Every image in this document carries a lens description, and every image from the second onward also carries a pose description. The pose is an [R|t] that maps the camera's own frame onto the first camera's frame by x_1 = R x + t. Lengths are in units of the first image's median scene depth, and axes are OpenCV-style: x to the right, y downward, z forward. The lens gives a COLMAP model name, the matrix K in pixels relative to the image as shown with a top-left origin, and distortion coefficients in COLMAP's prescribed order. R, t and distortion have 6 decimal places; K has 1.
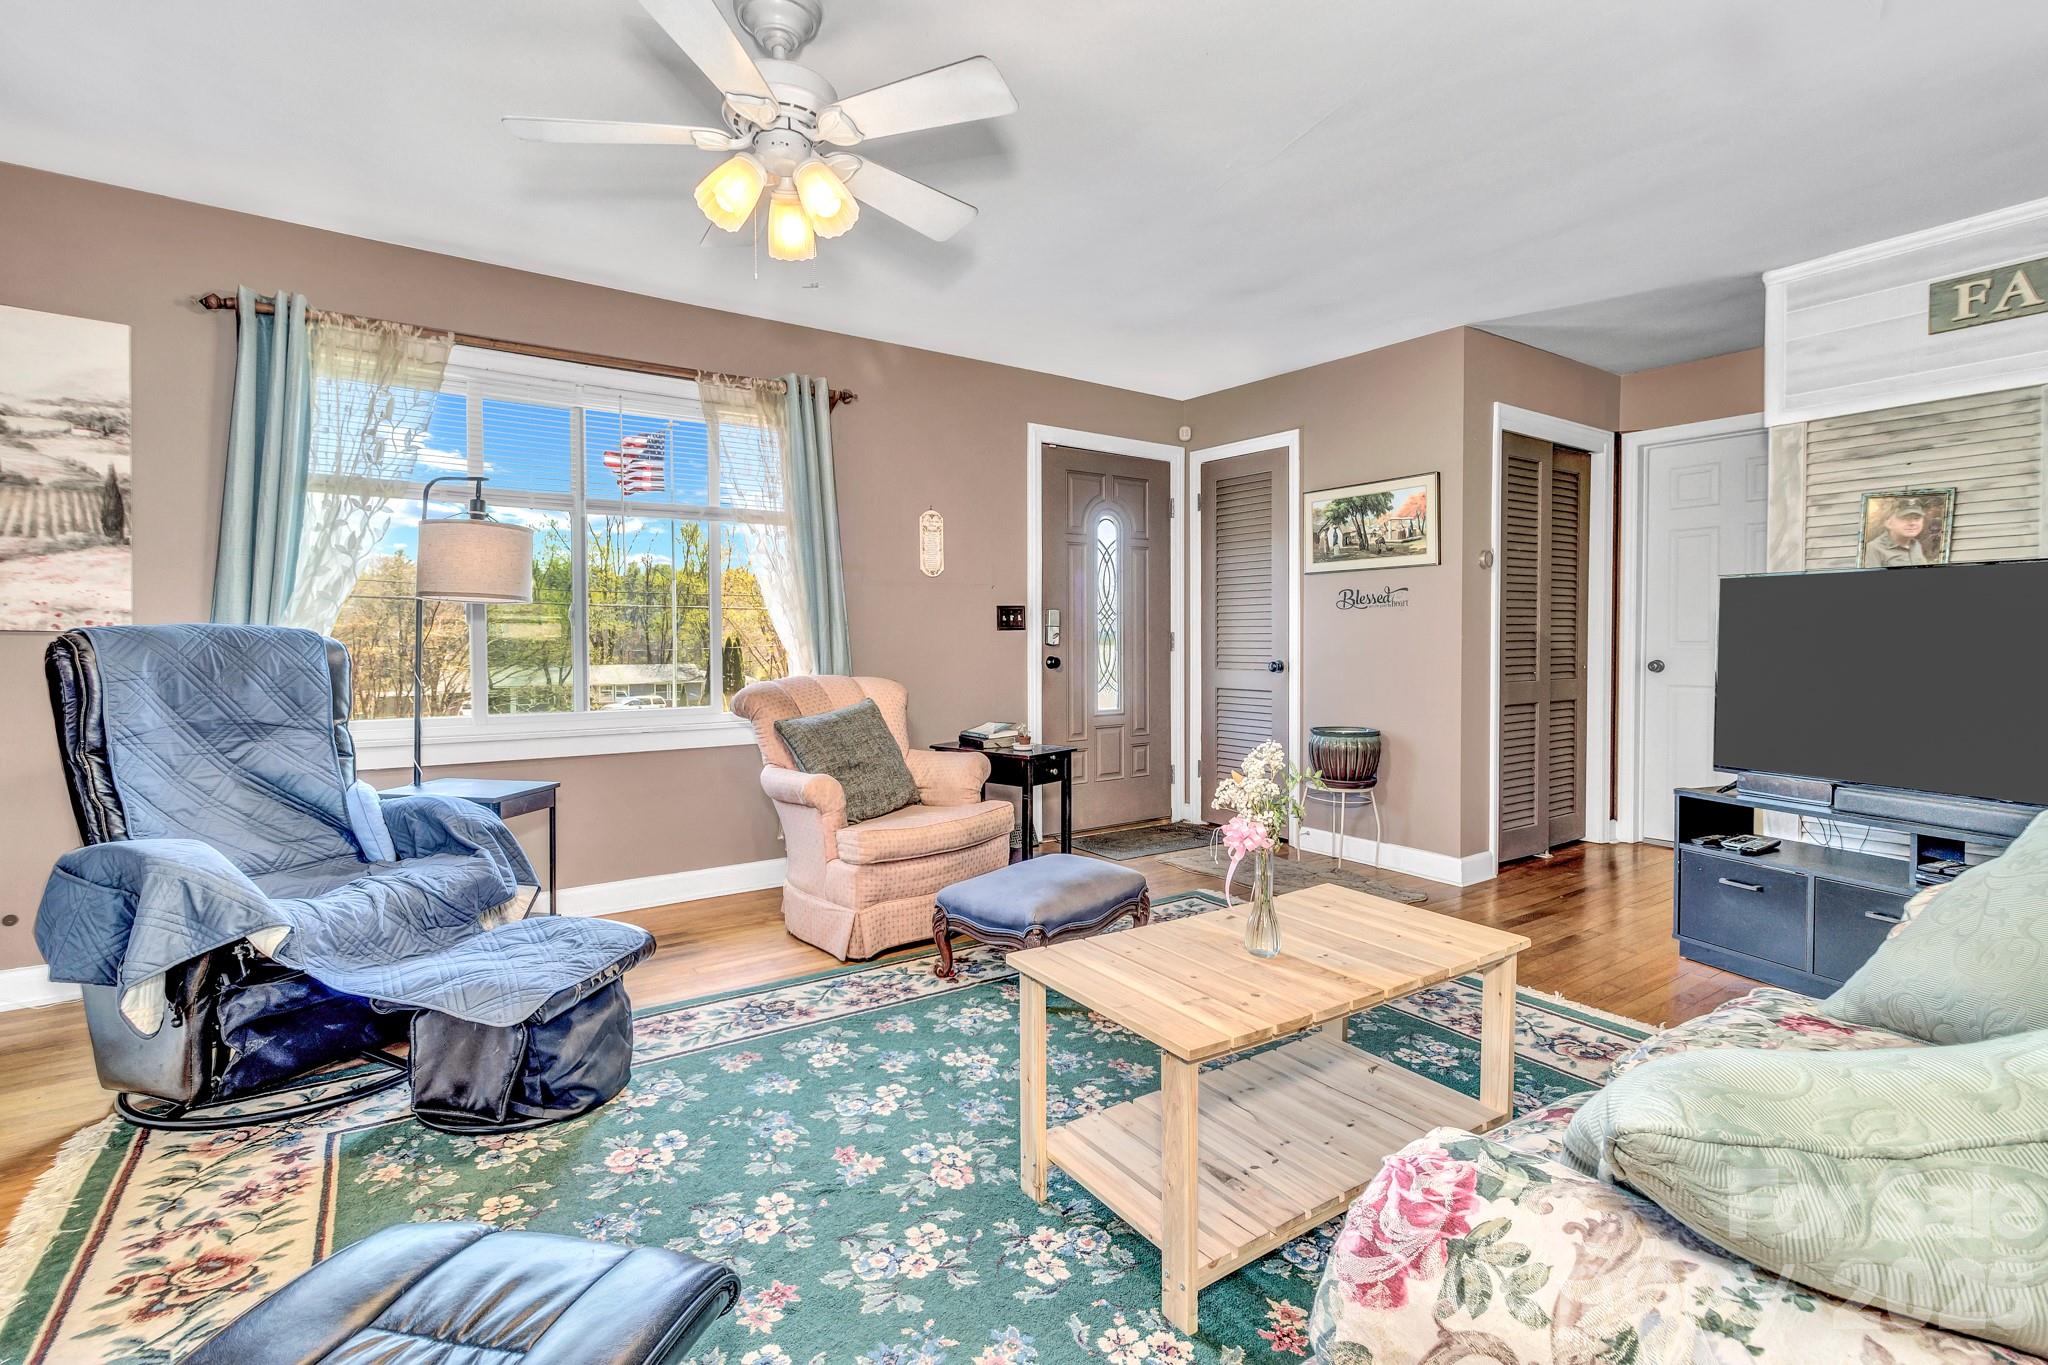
lens RADIAL K [[947.5, 0, 1049.3], [0, 947.5, 658.3], [0, 0, 1]] dist [-0.007488, 0.000433]
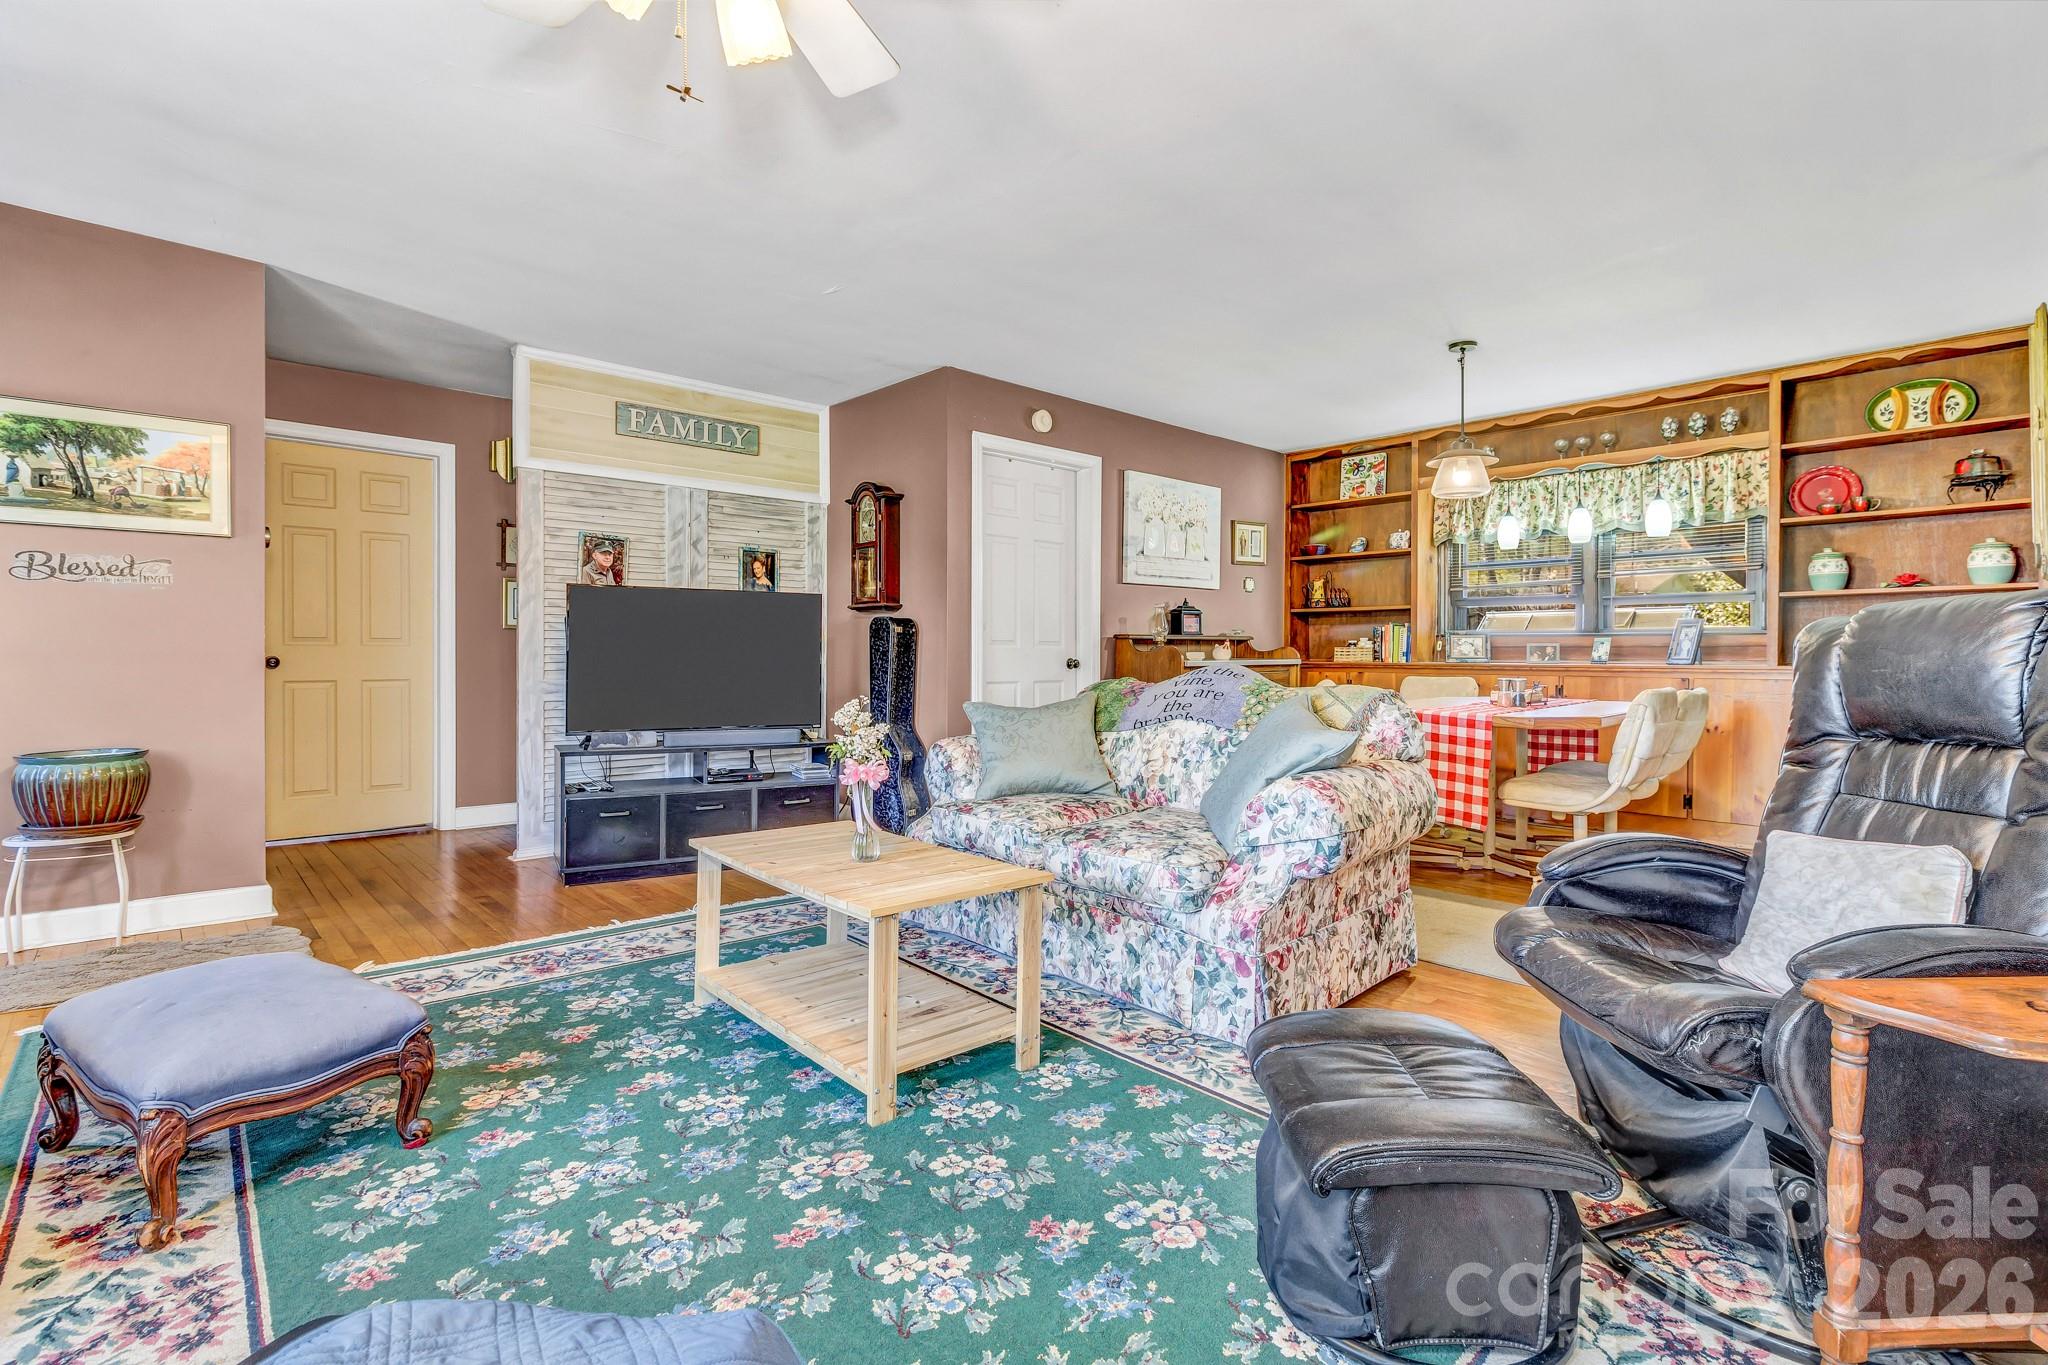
lens RADIAL K [[947.5, 0, 1009.4], [0, 947.5, 657.2], [0, 0, 1]] dist [-0.007488, 0.000433]
pose [[-0.119716, -0.000115, 0.992808, -0.646293], [0.017849, 0.999838, 0.002268, 0.021168], [-0.992648, 0.017992, -0.119694, 0.568034]]
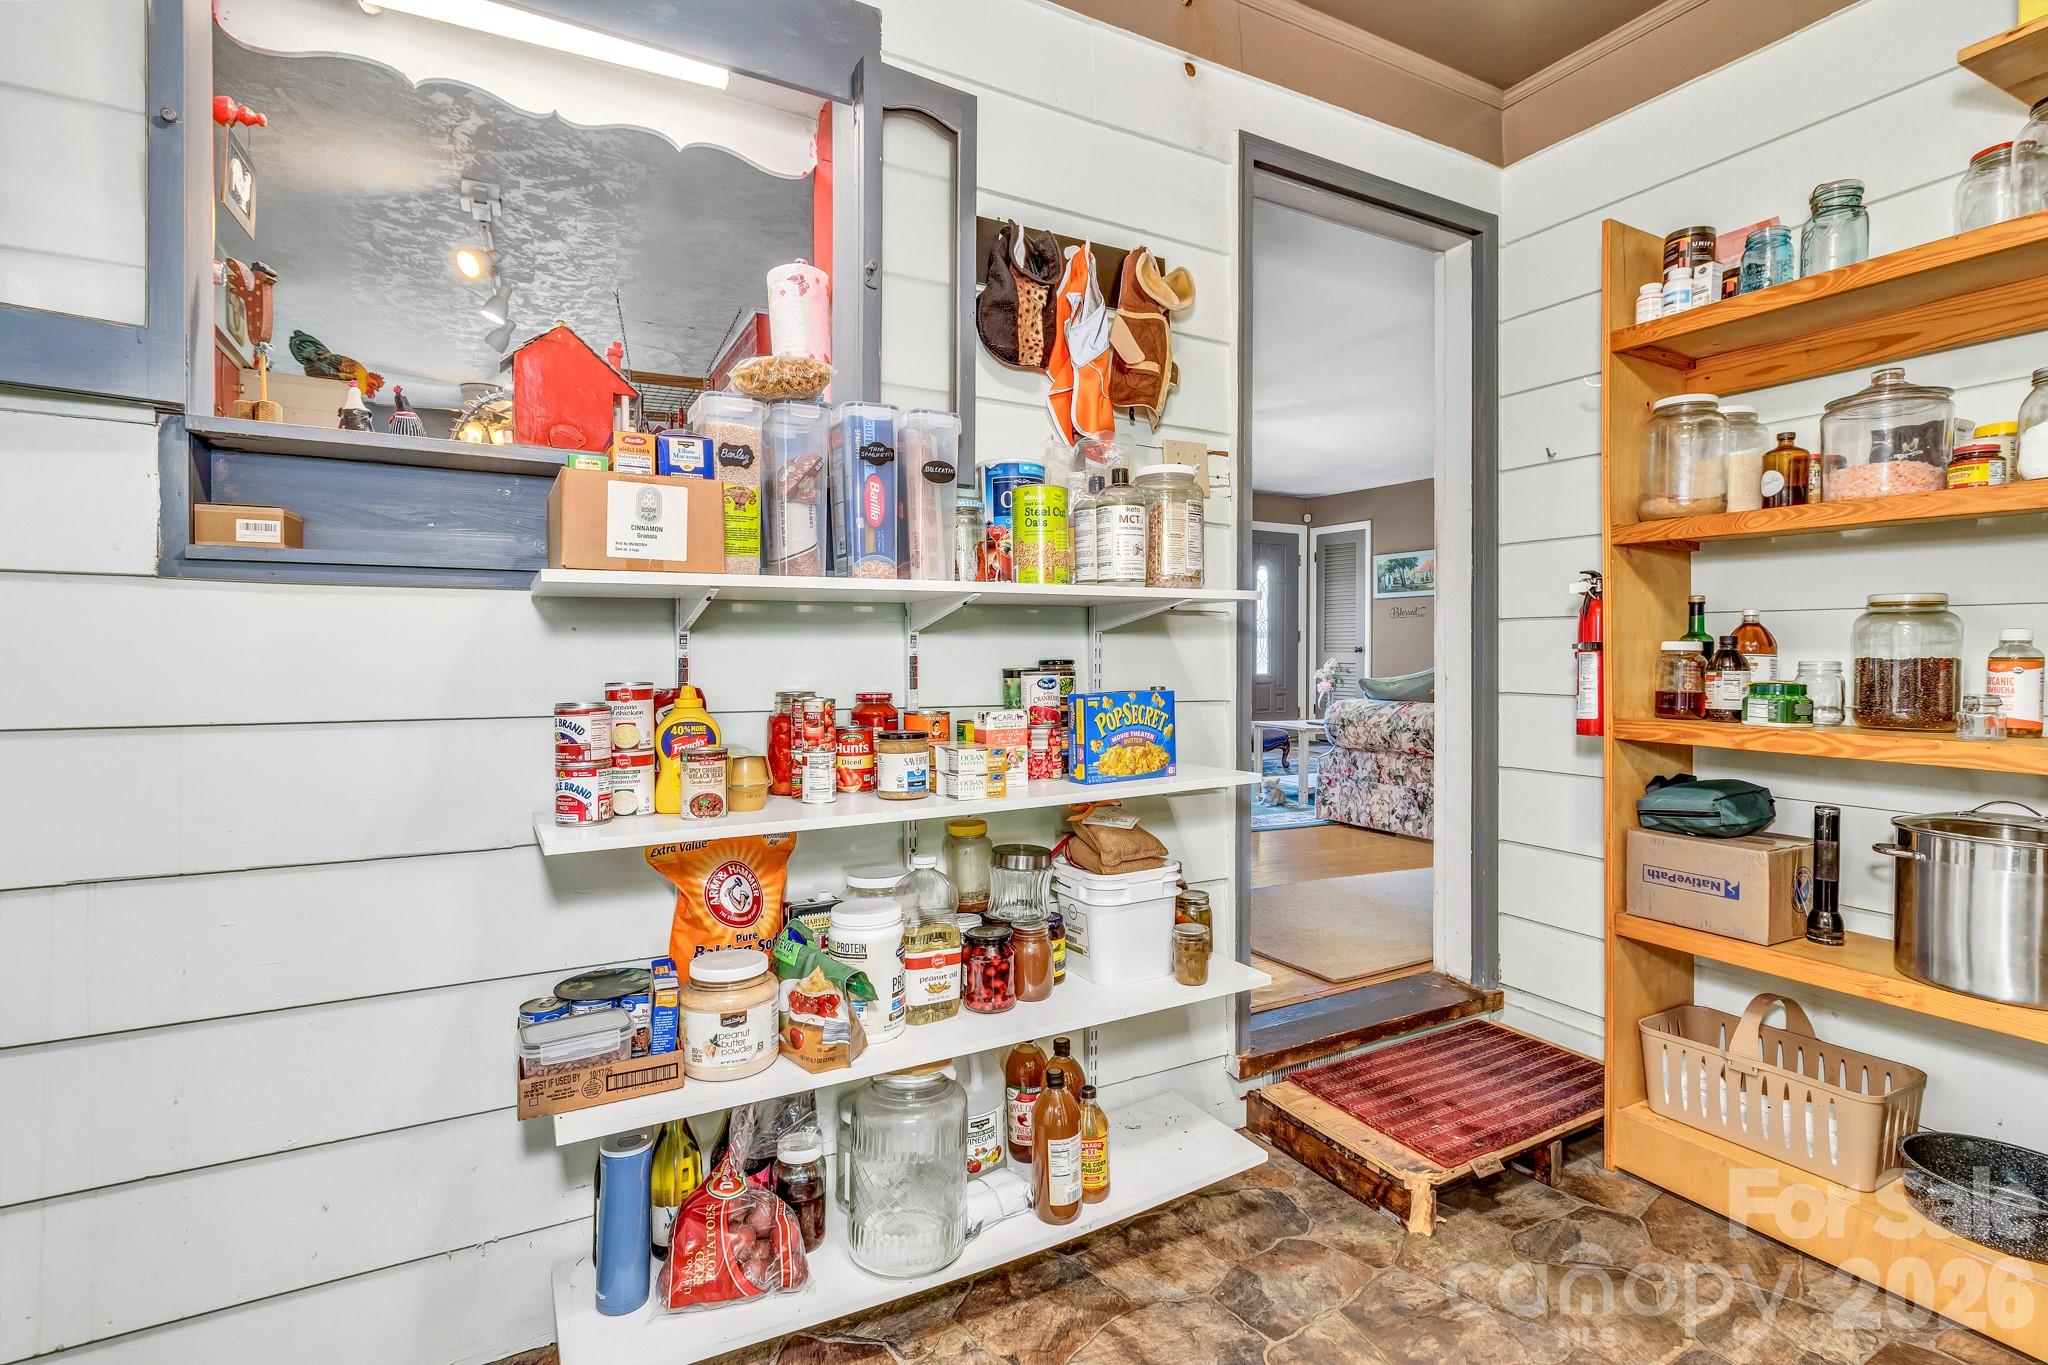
lens RADIAL K [[947.5, 0, 1062.8], [0, 947.5, 655.9], [0, 0, 1]] dist [-0.007488, 0.000433]
pose [[0.994291, 0.009848, -0.106247, -0.203655], [-0.011556, 0.999814, -0.015467, 0.086318], [0.106075, 0.016607, 0.994219, -1.358561]]
